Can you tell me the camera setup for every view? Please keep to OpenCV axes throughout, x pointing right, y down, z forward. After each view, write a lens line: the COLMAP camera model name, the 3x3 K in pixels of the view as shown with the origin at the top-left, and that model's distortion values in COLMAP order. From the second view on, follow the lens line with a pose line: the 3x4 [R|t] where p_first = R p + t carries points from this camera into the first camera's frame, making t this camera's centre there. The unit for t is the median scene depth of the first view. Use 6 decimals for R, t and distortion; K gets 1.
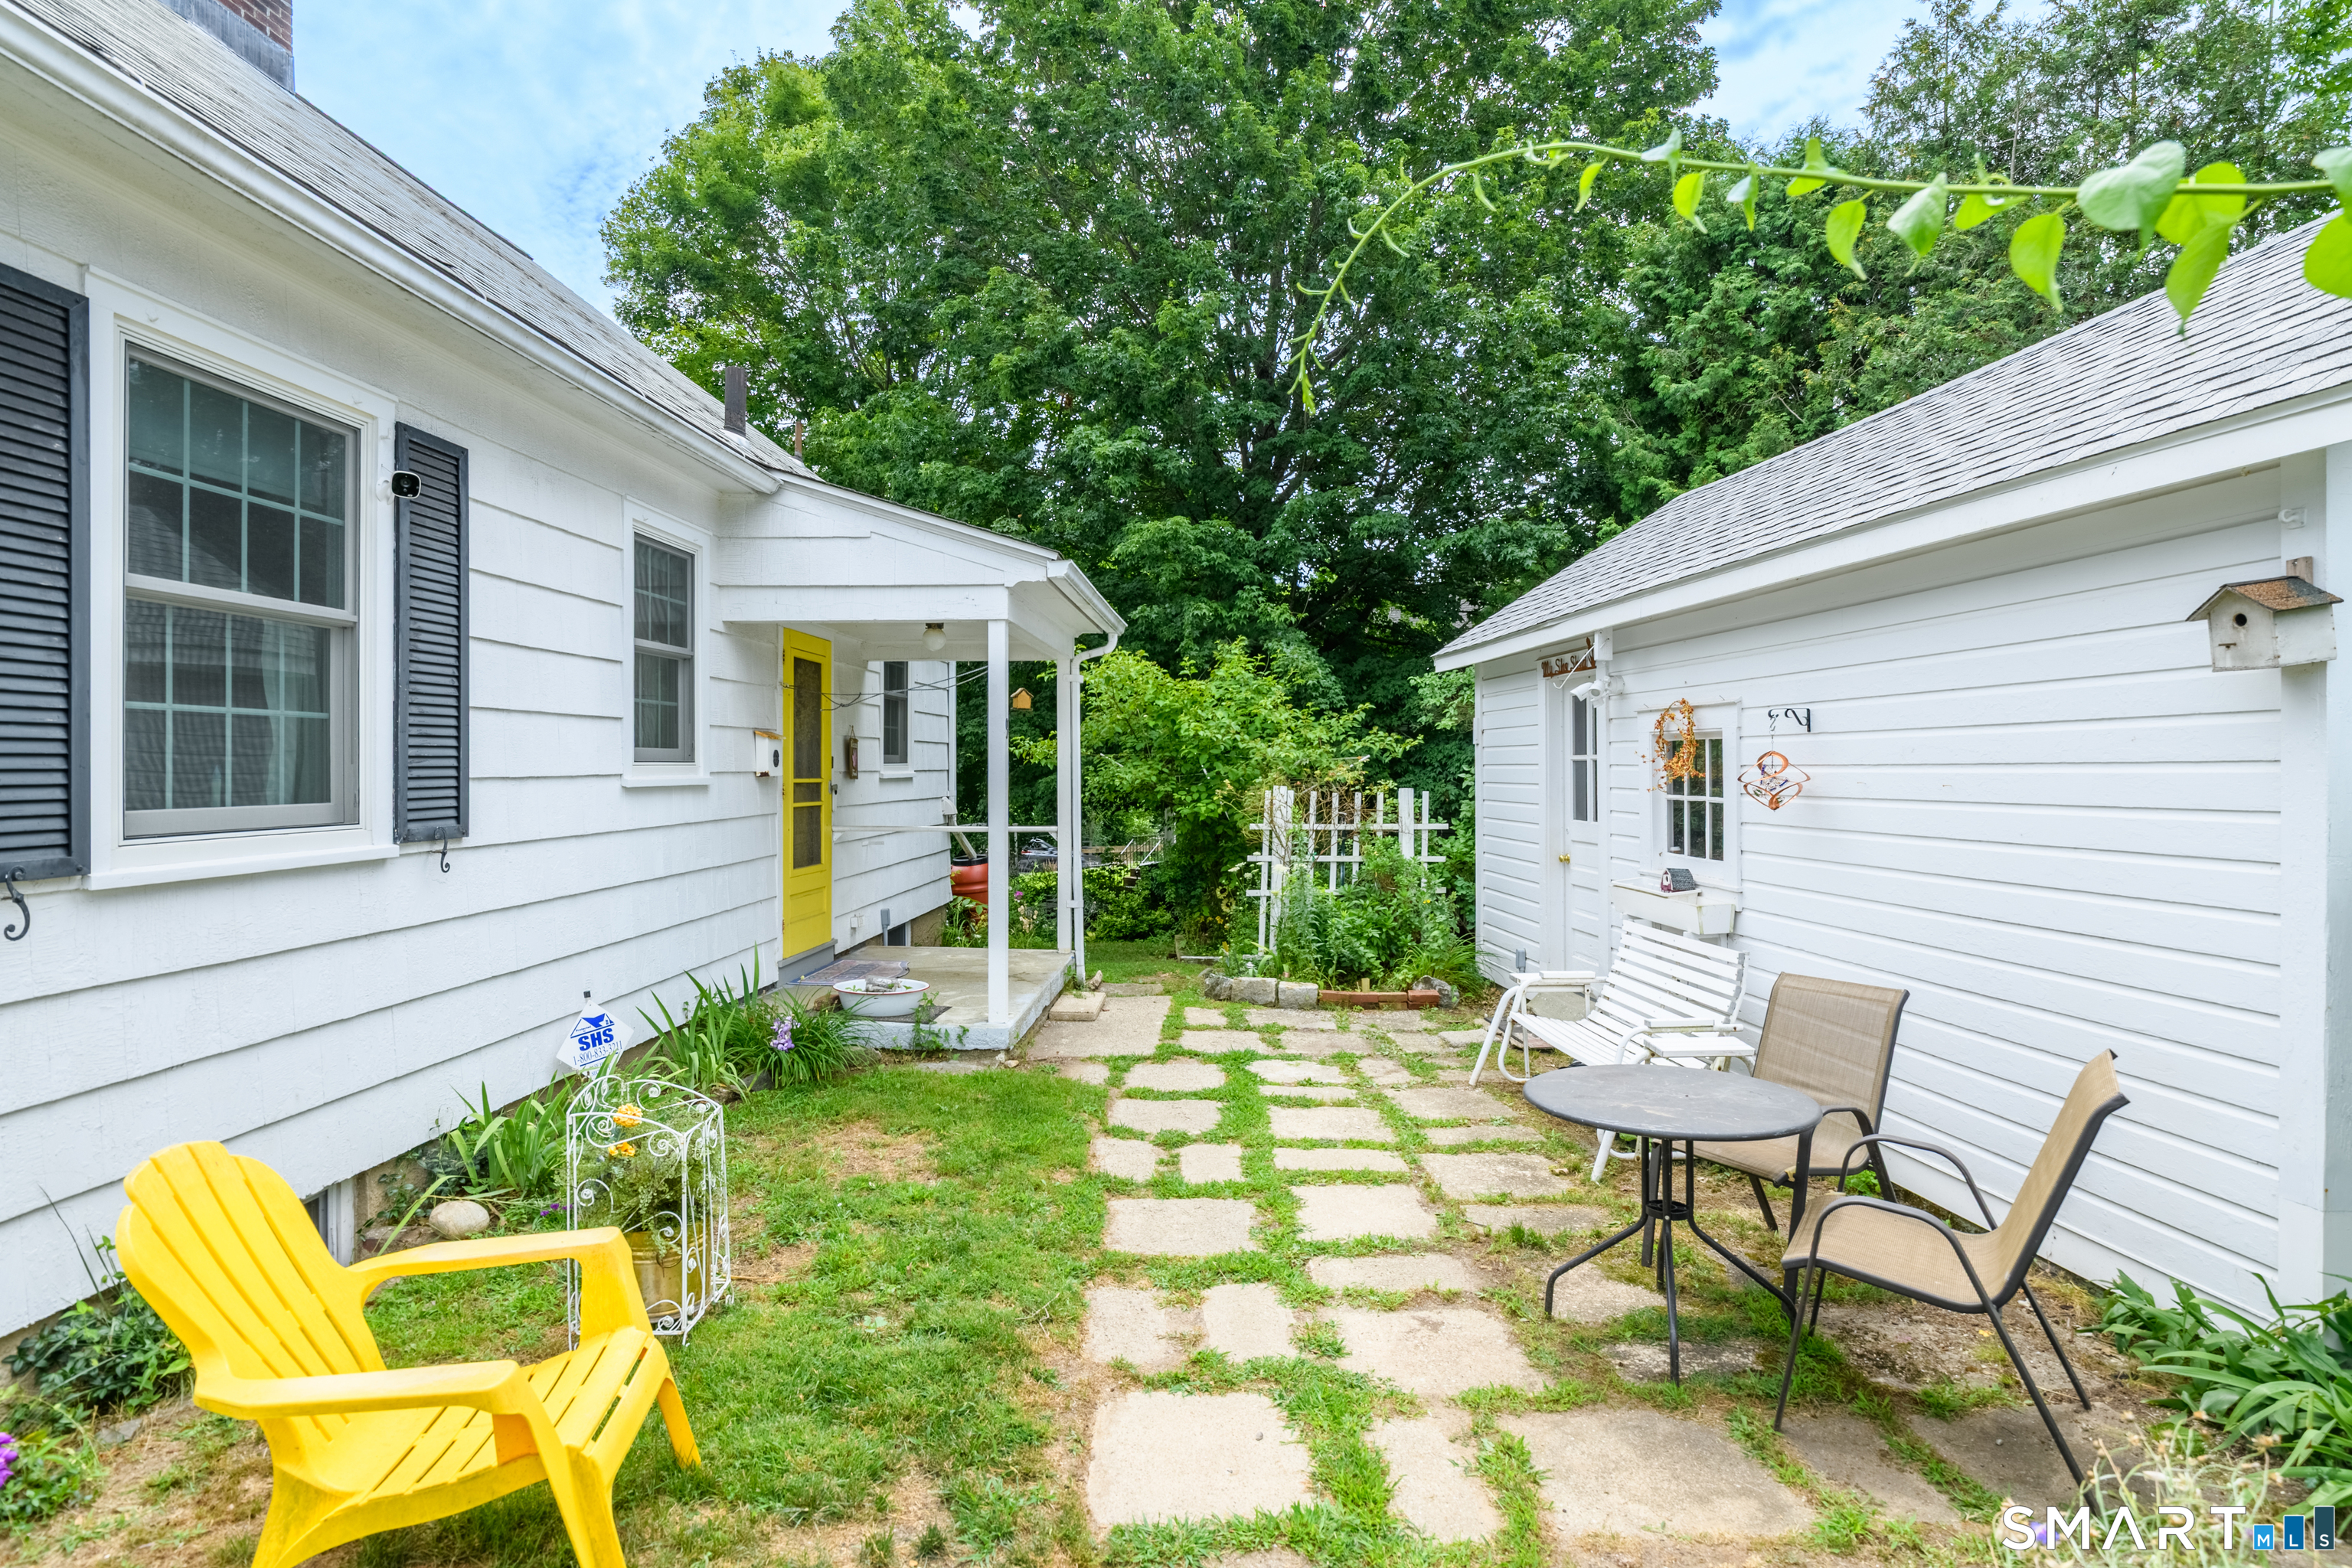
lens RADIAL K [[1146.0, 0, 1176.0], [0, 1146.0, 784.0], [0, 0, 1]] dist [0.000283, -0.000039]
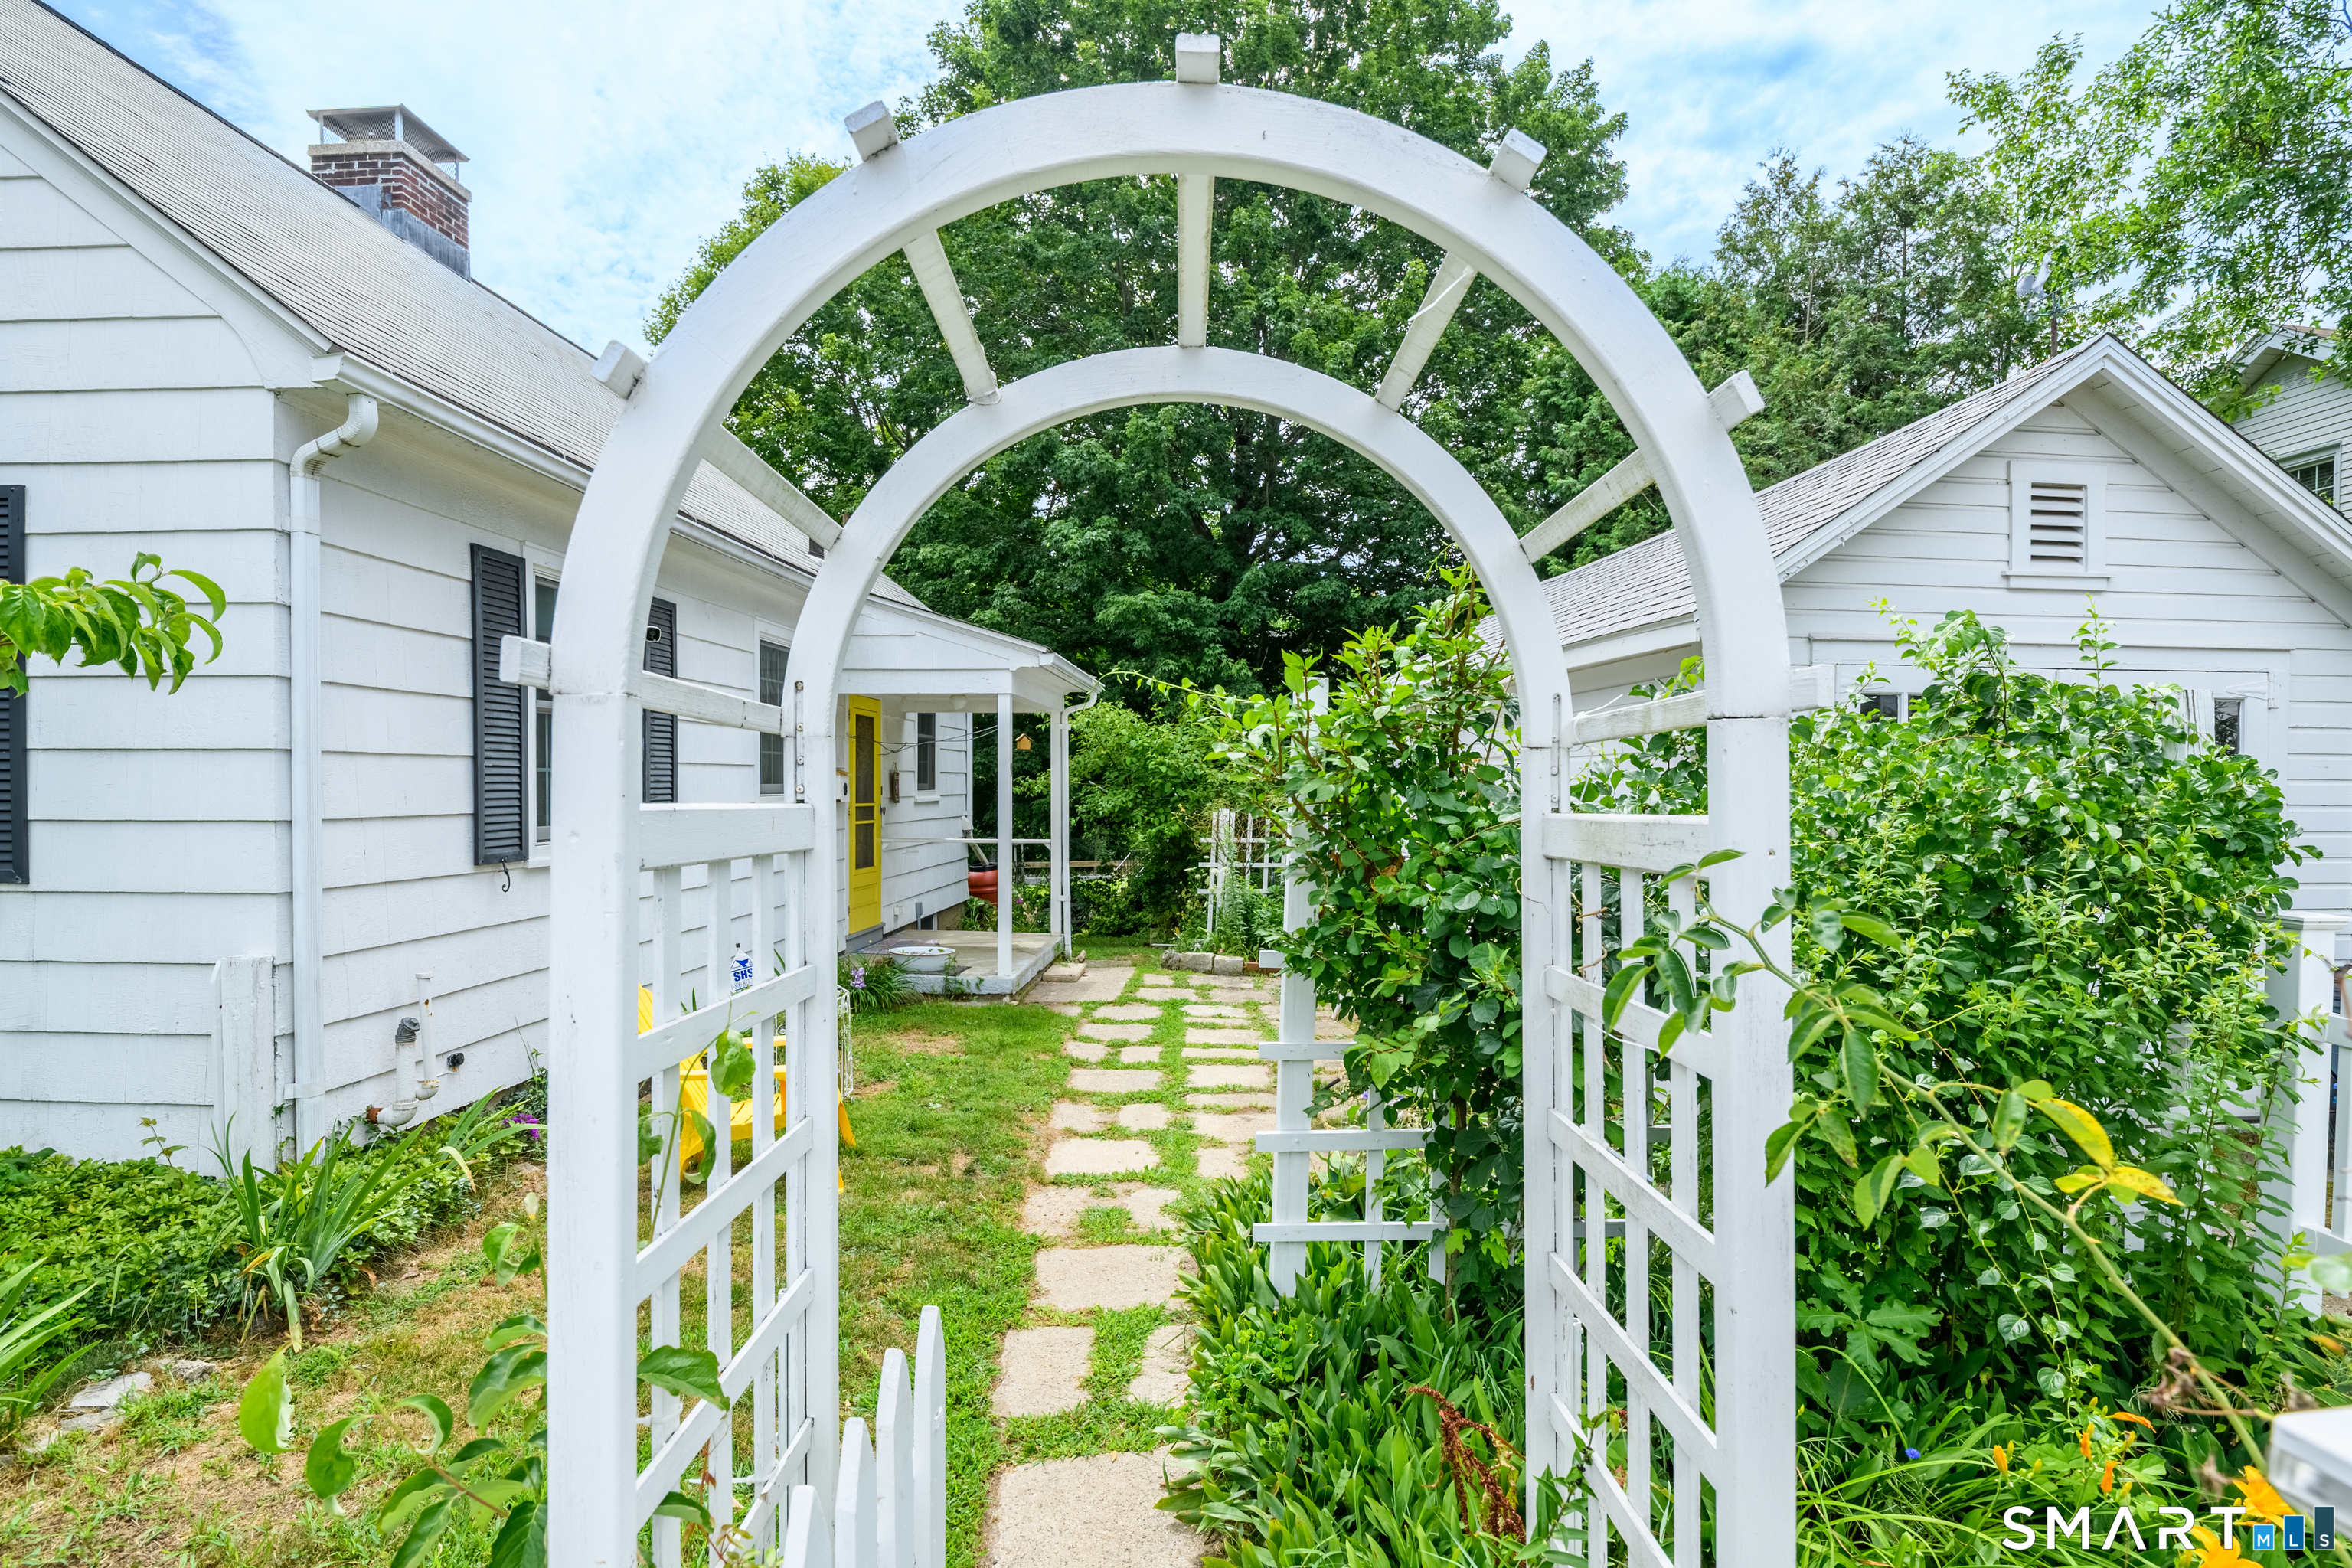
lens RADIAL K [[1201.1, 0, 1209.8], [0, 1201.1, 822.3], [0, 0, 1]] dist [-0.001086, -0.000586]
pose [[0.999930, 0.003378, 0.011321, 0.067877], [-0.003603, 0.999796, 0.019897, -0.011240], [-0.011251, -0.019936, 0.999738, -0.404852]]
